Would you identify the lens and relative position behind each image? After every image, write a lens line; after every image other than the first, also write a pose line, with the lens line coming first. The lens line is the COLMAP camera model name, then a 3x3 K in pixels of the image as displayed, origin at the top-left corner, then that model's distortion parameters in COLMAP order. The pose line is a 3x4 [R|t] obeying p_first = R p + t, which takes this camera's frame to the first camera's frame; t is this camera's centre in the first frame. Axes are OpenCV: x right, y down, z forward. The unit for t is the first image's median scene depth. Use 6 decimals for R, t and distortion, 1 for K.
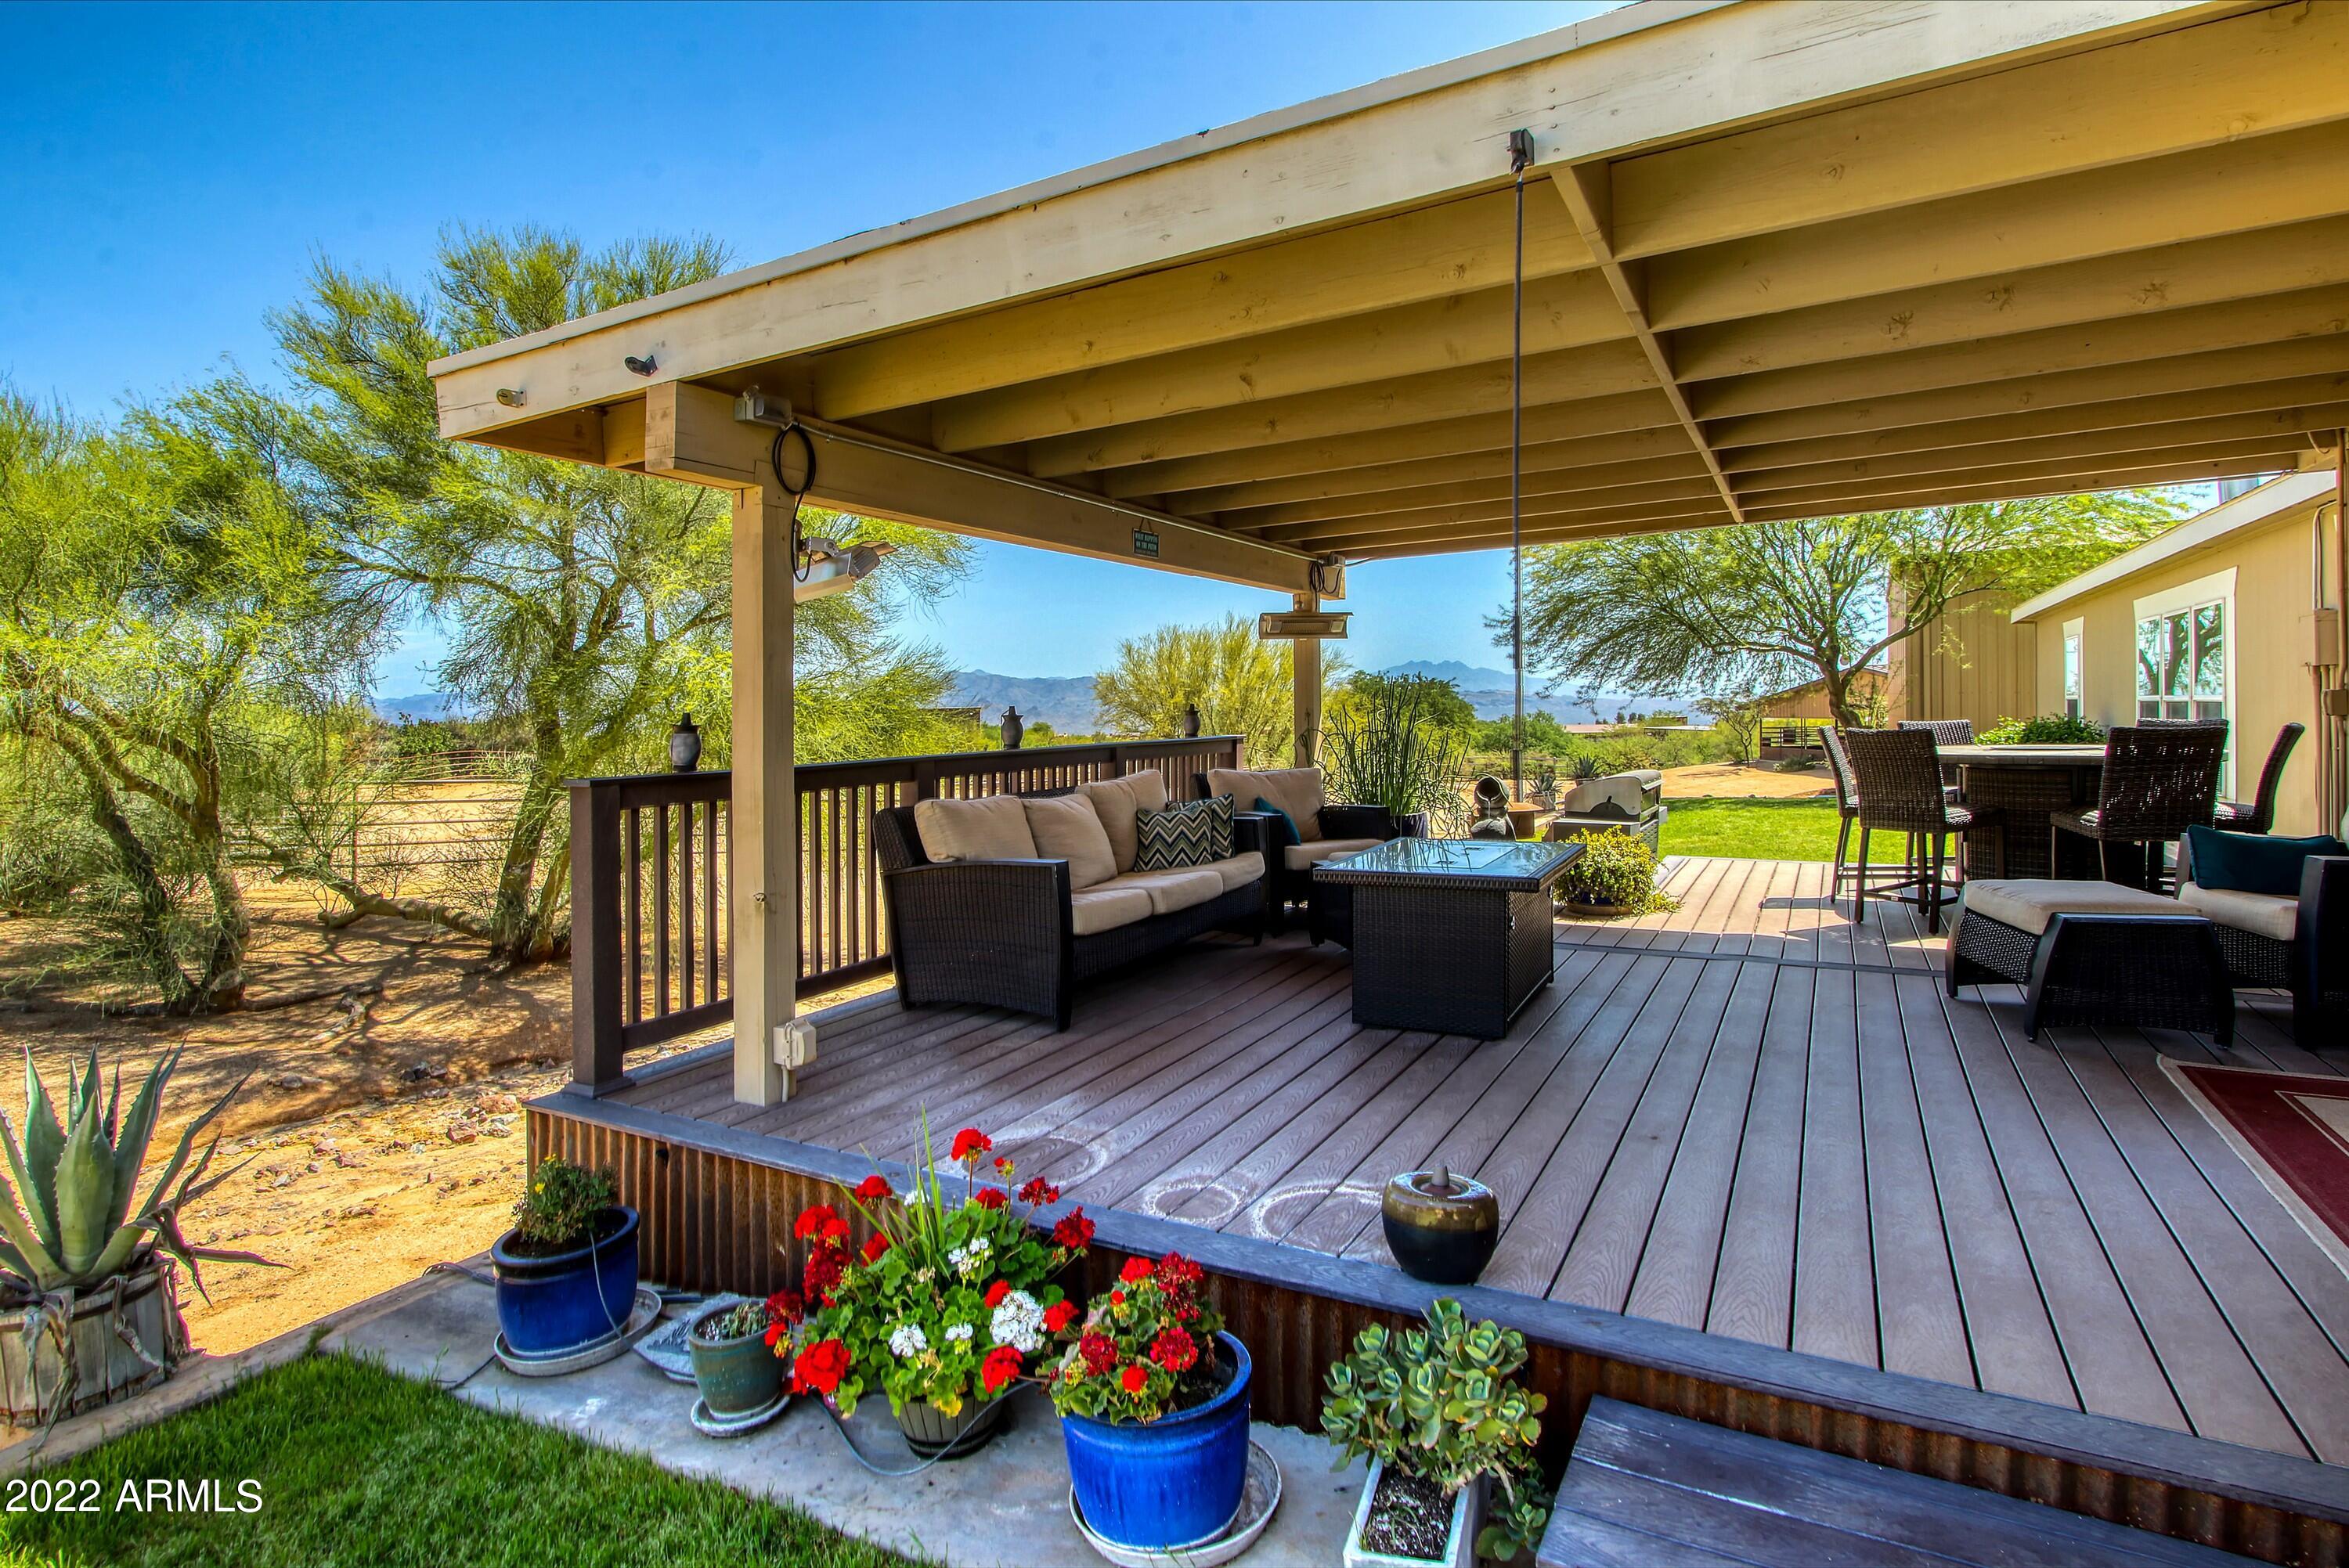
lens RADIAL K [[1168.2, 0, 1124.0], [0, 1168.2, 737.2], [0, 0, 1]] dist [-0.002553, -0.000133]
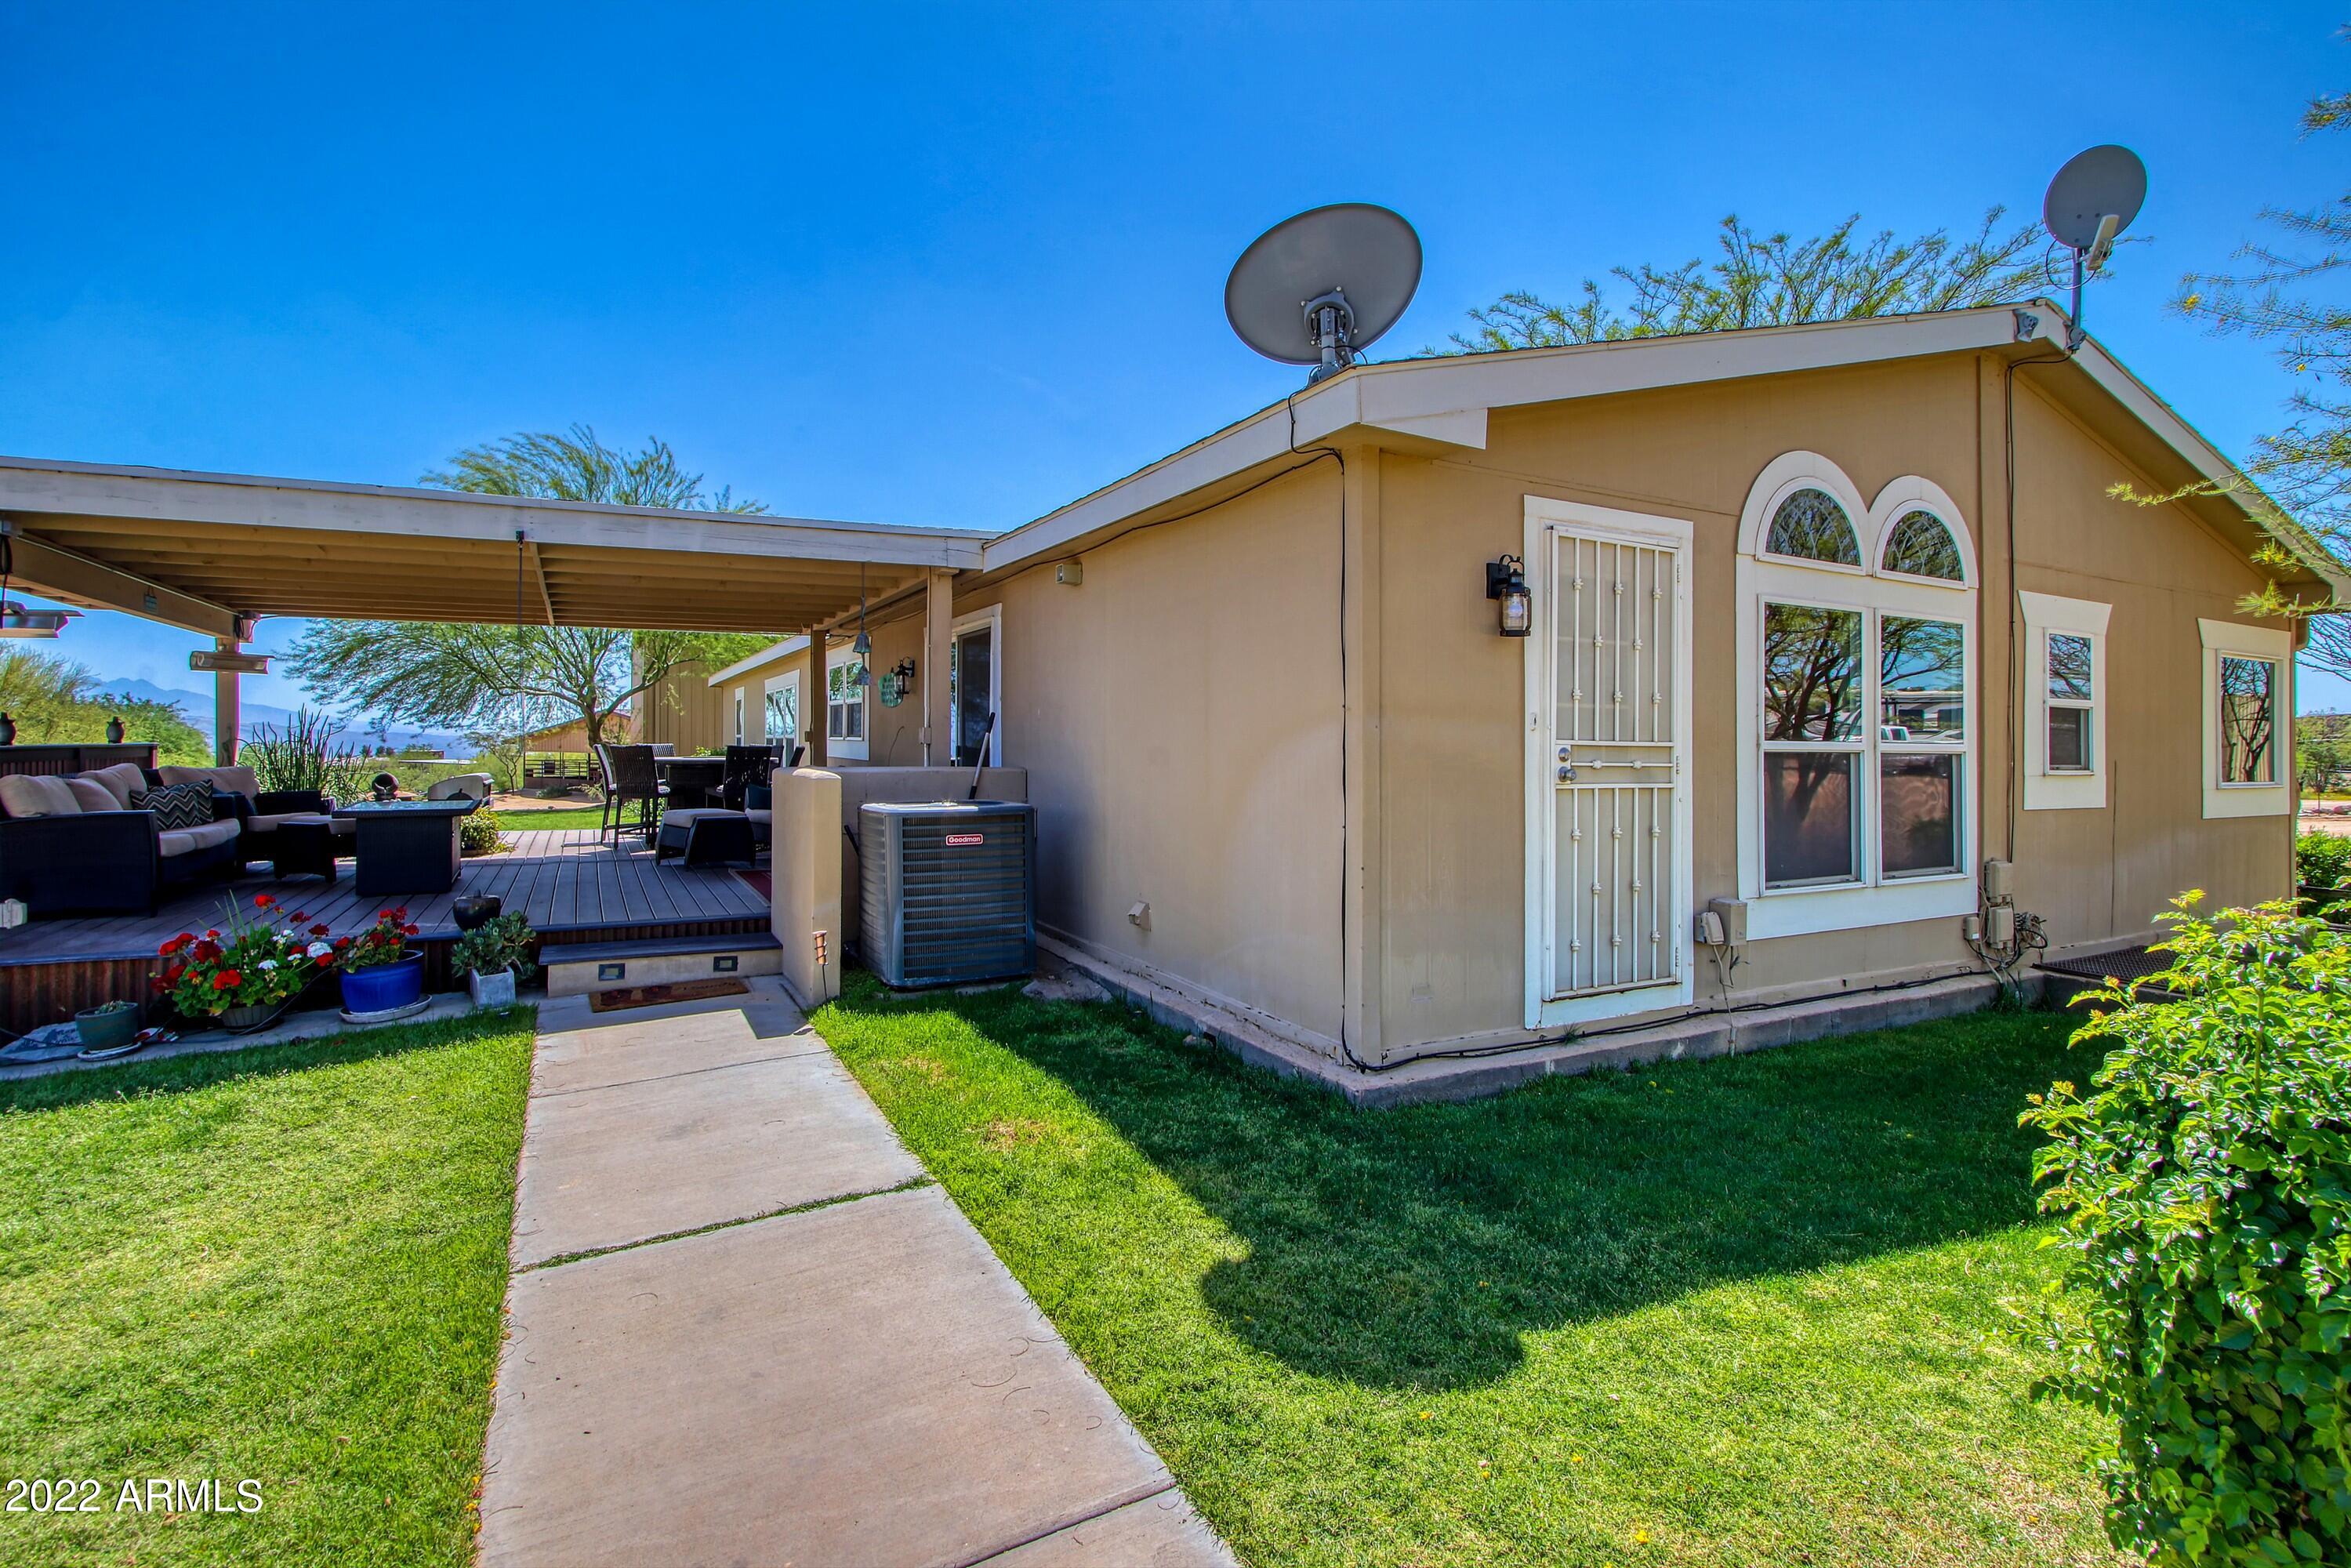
lens RADIAL K [[1117.9, 0, 1172.7], [0, 1117.9, 747.8], [0, 0, 1]] dist [0.000131, 0.000880]
pose [[0.512965, 0.019621, 0.858185, -0.373184], [0.000248, 0.999735, -0.023006, 0.031019], [-0.858409, 0.012014, 0.512824, -0.565676]]
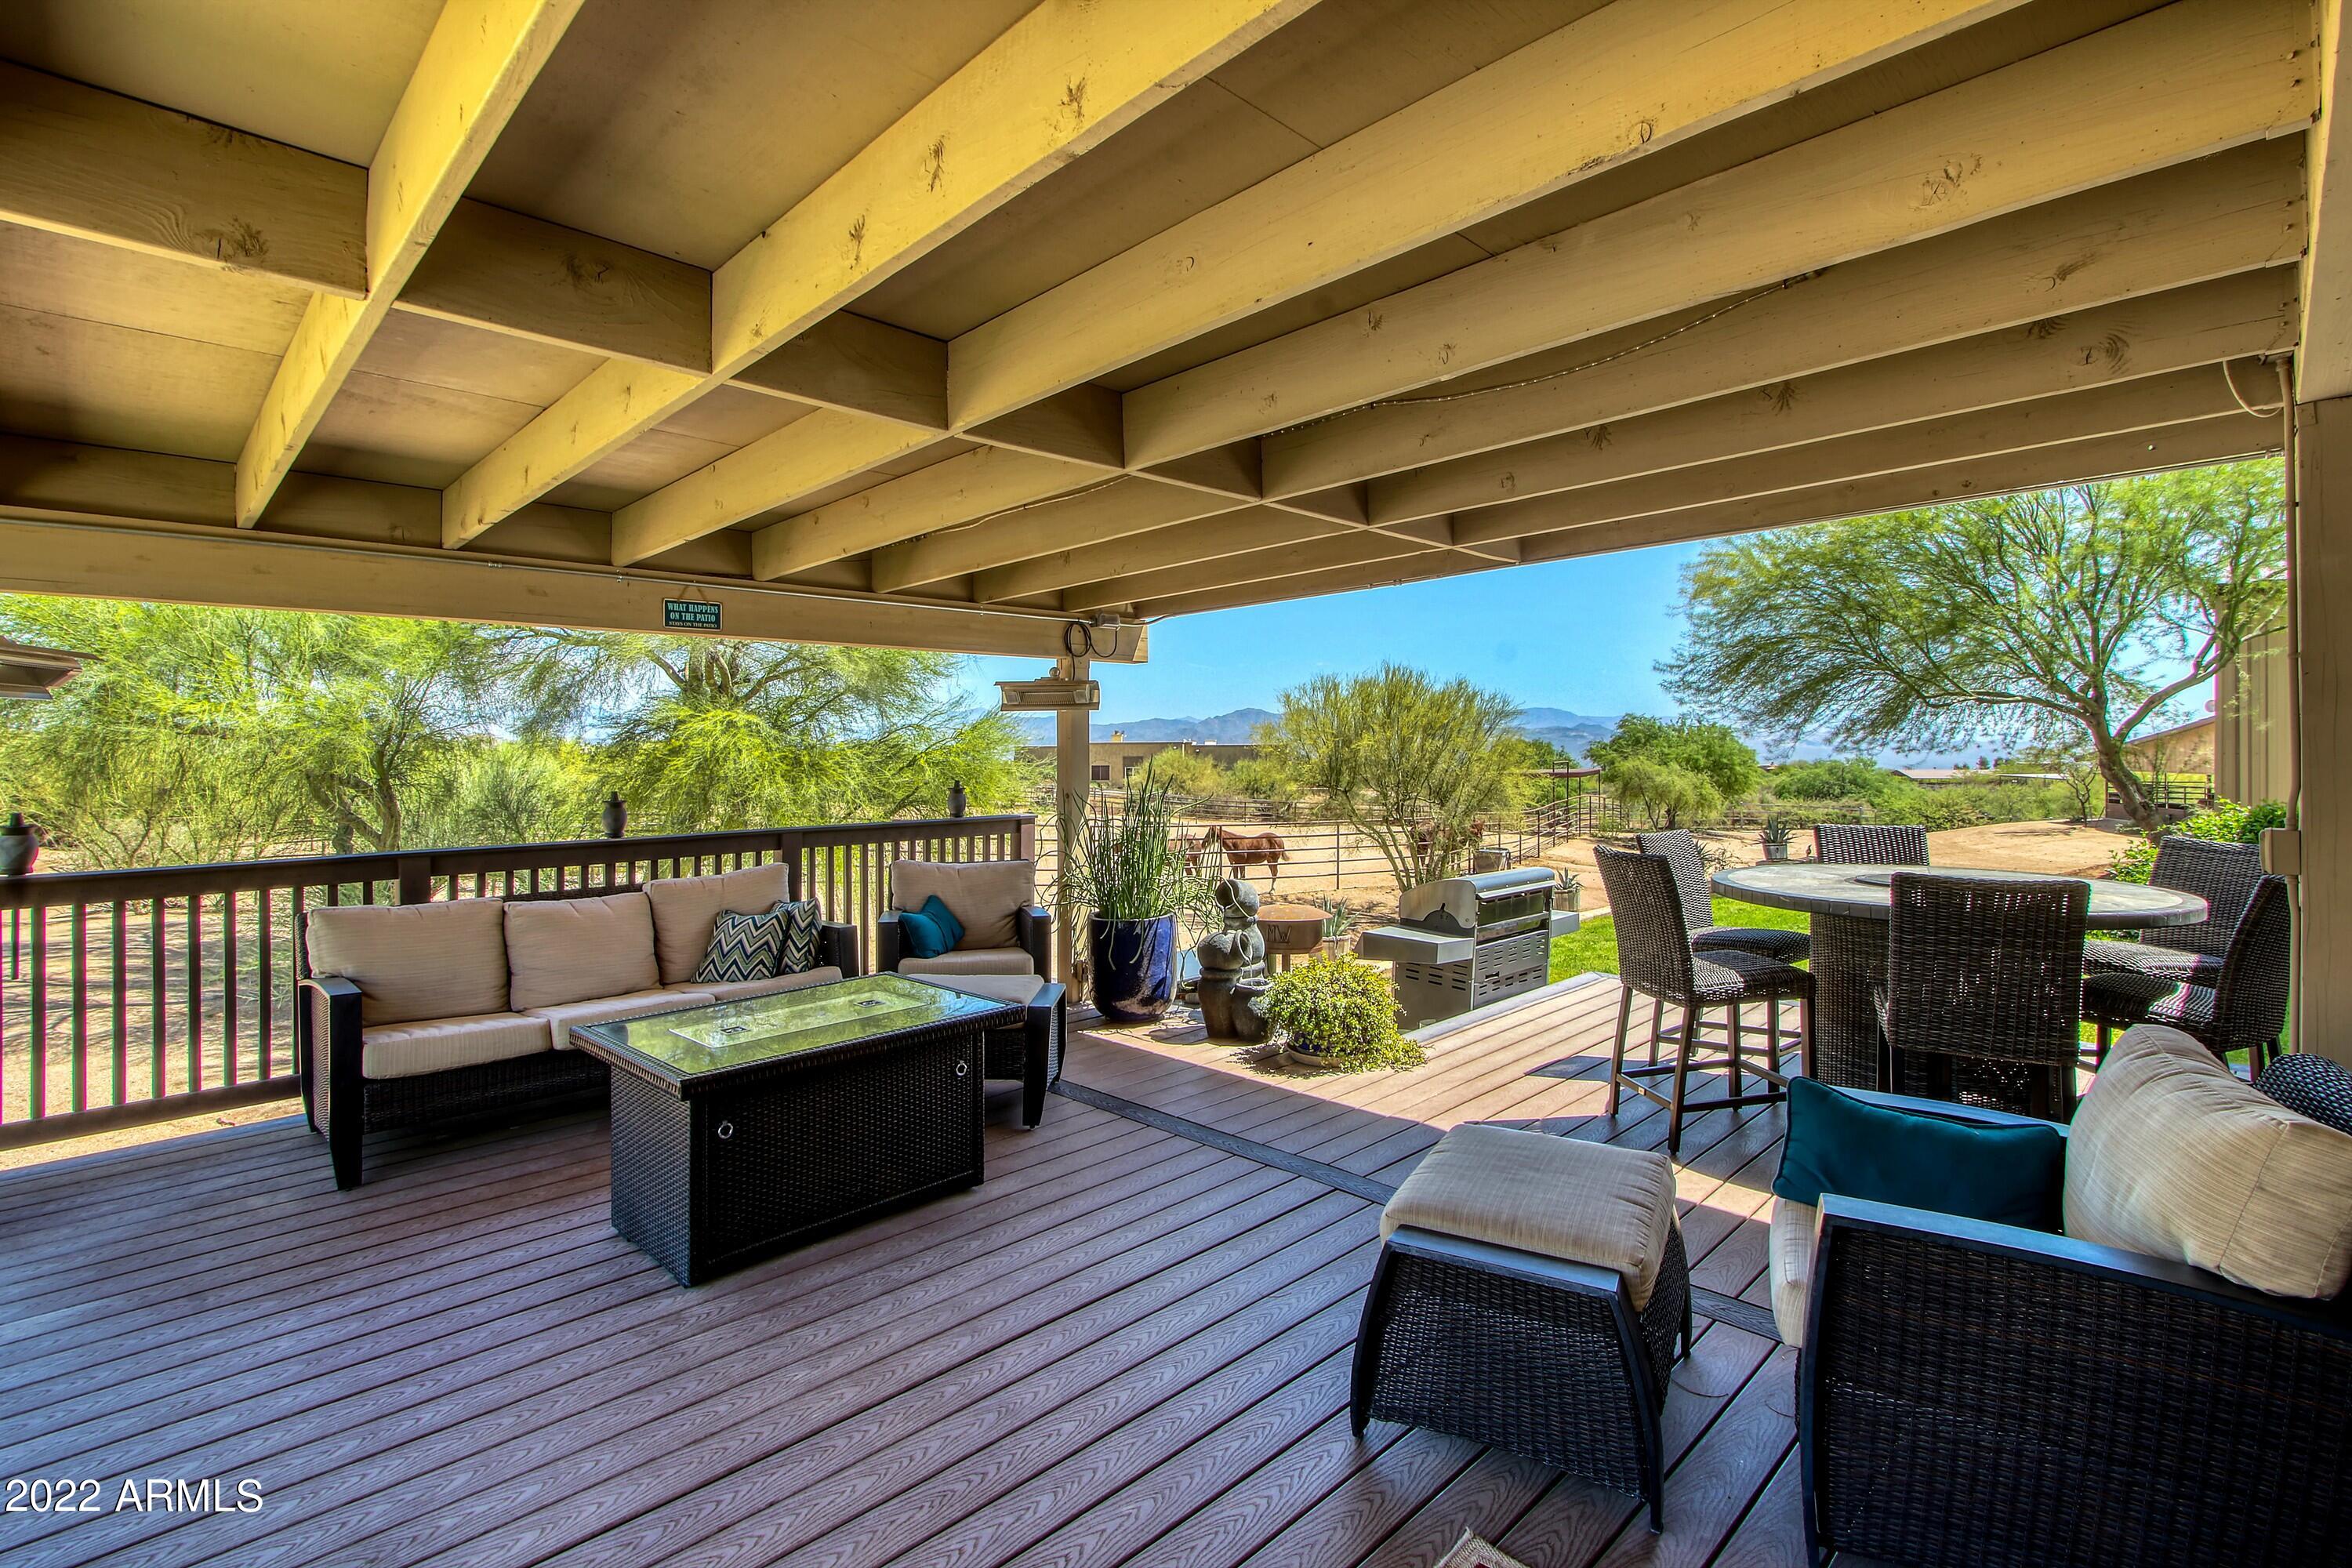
lens RADIAL K [[1084.5, 0, 1173.9], [0, 1084.5, 768.8], [0, 0, 1]] dist [0.000522, 0.000331]
pose [[0.969010, 0.012879, -0.246686, 0.422247], [-0.013857, 0.999902, -0.002230, -0.038127], [0.246633, 0.005579, 0.969093, 0.215811]]
